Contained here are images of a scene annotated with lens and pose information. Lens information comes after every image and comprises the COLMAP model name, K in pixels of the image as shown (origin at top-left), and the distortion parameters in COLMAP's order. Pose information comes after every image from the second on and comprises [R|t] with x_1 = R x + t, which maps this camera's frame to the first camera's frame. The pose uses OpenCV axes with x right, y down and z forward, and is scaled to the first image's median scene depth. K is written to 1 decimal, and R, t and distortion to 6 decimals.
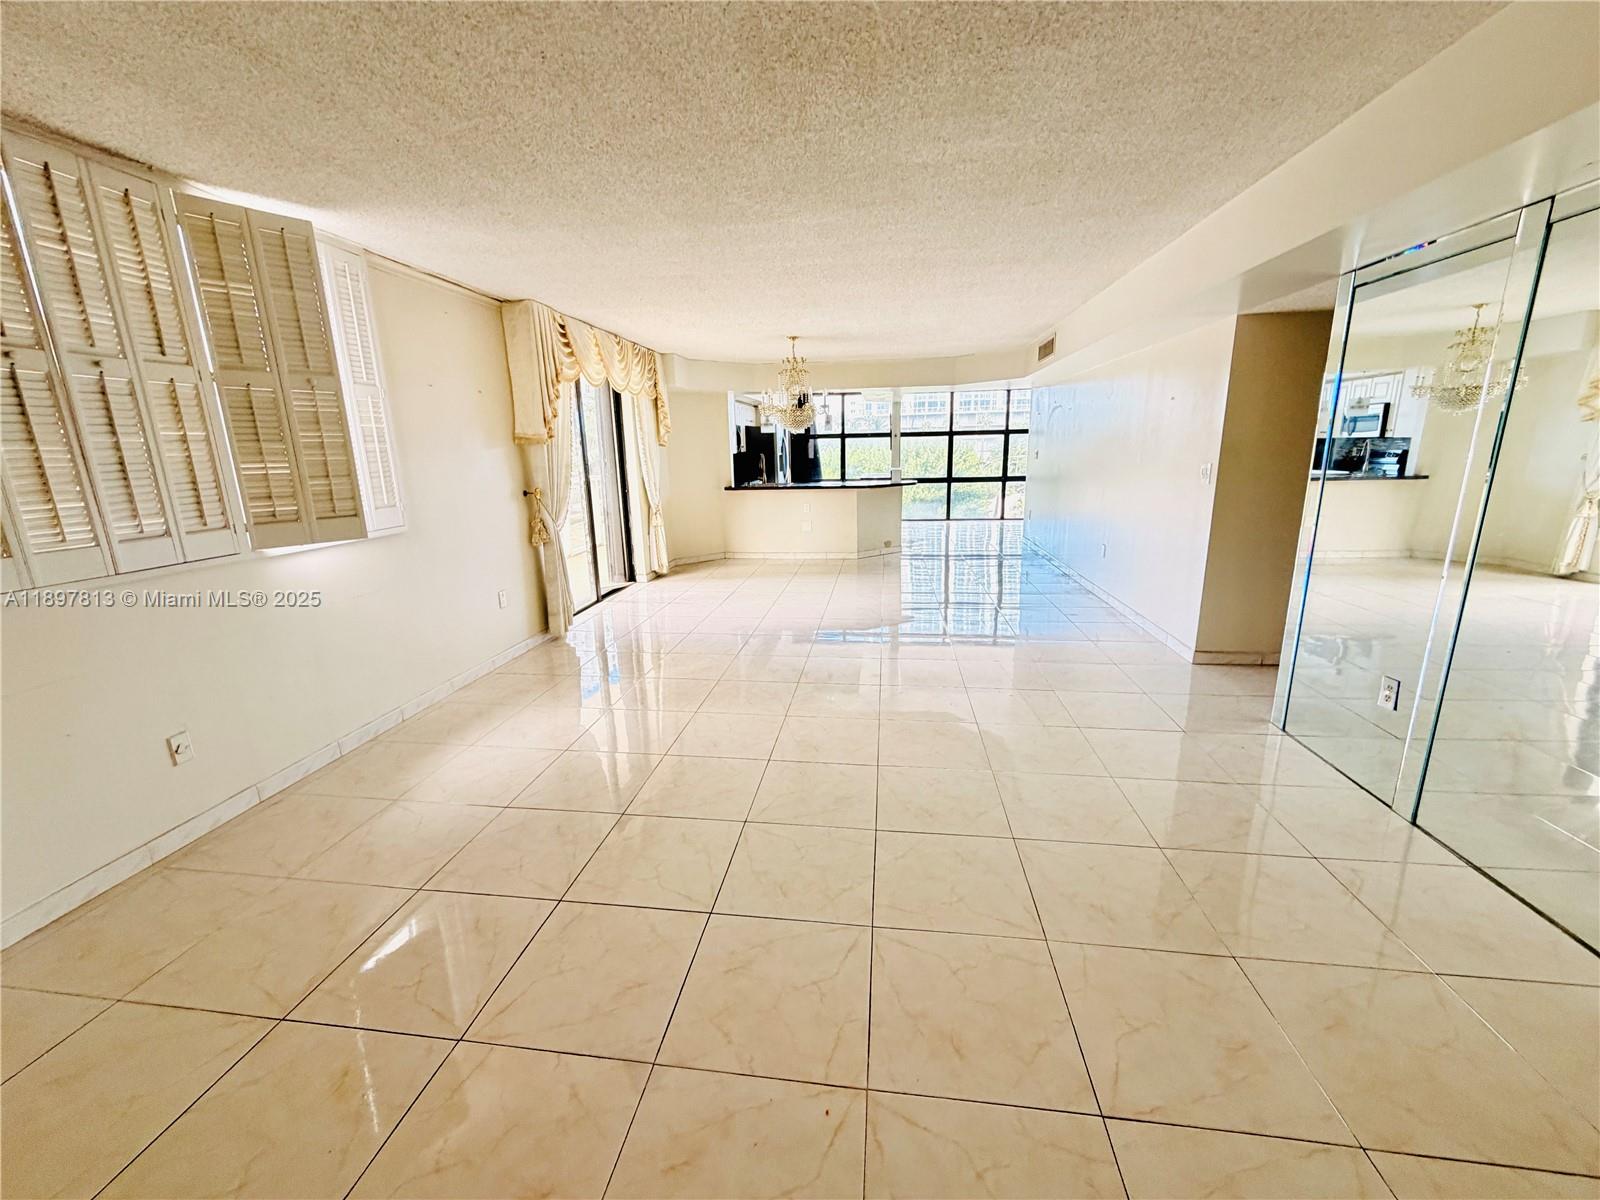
lens RADIAL K [[639.4, 0, 798.3], [0, 639.4, 595.8], [0, 0, 1]] dist [0.003072, 0.000164]
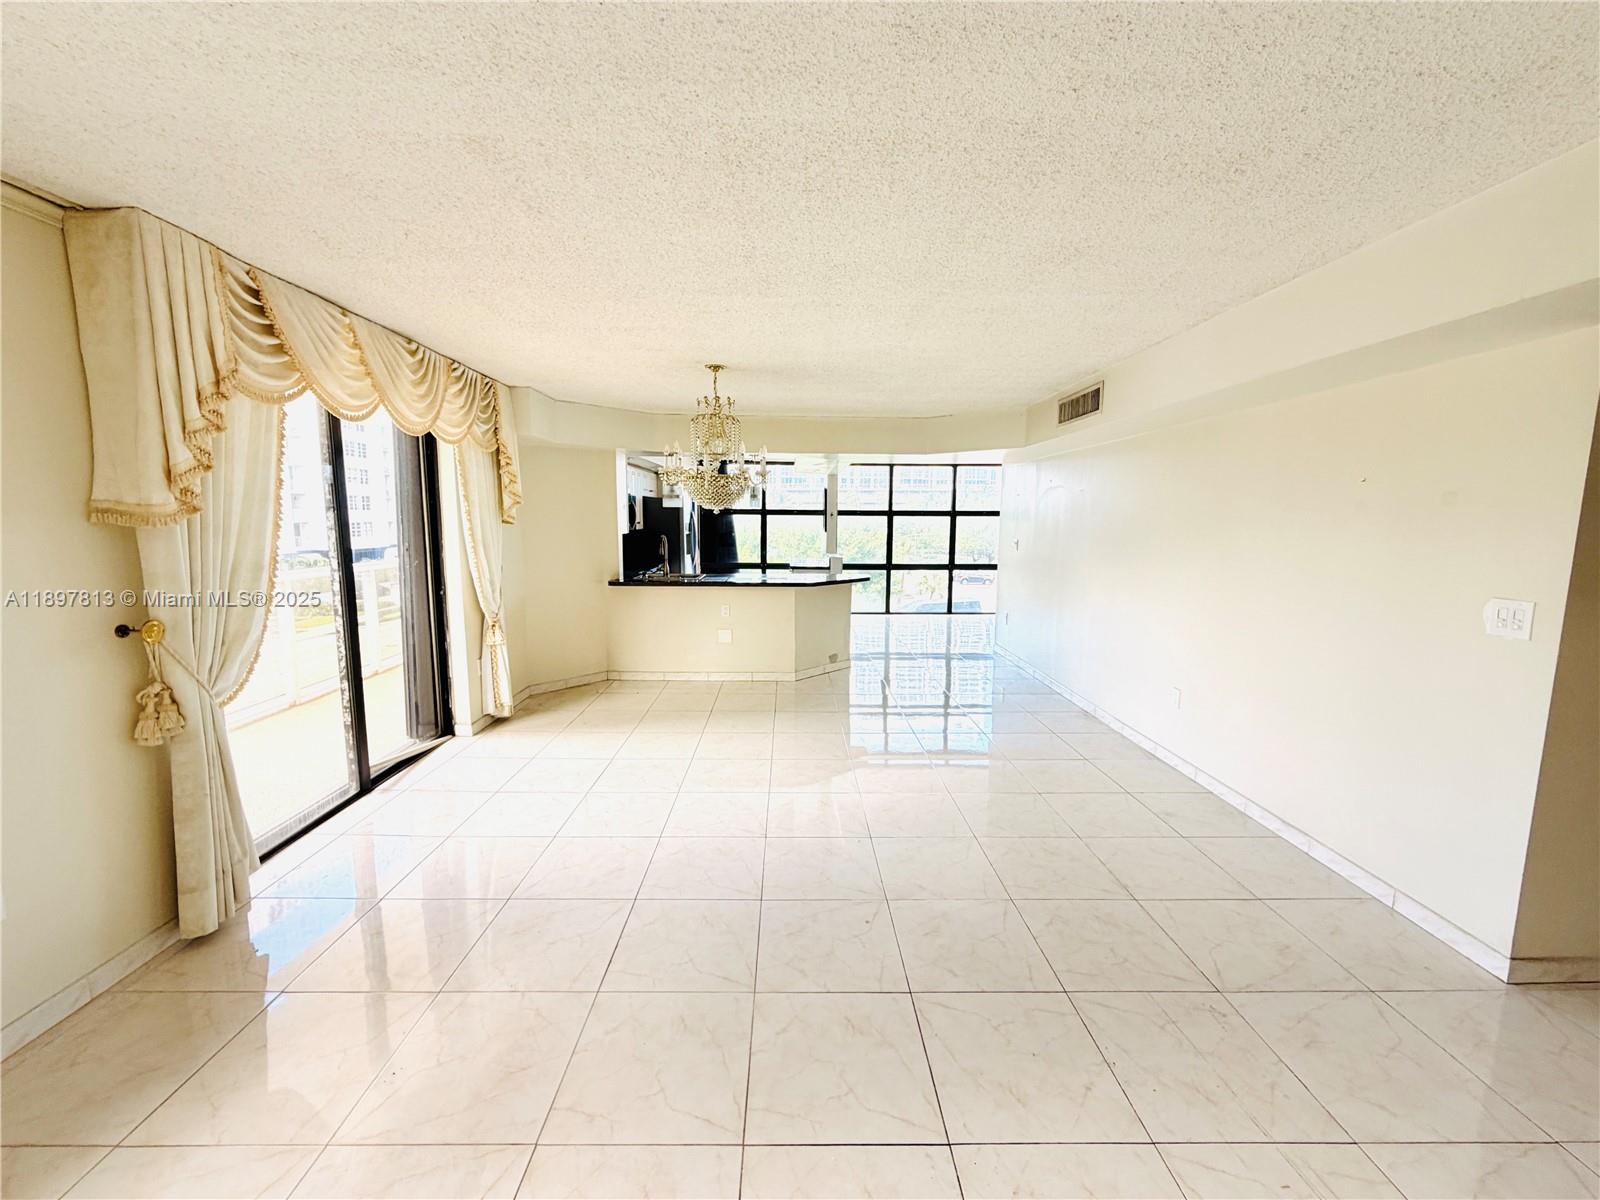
lens RADIAL K [[639.4, 0, 798.3], [0, 639.4, 595.8], [0, 0, 1]] dist [0.003072, 0.000164]
pose [[0.988471, 0.010426, 0.151048, -0.014920], [0.005967, 0.994169, -0.107671, -0.077267], [-0.151290, 0.107331, 0.982645, 0.279458]]
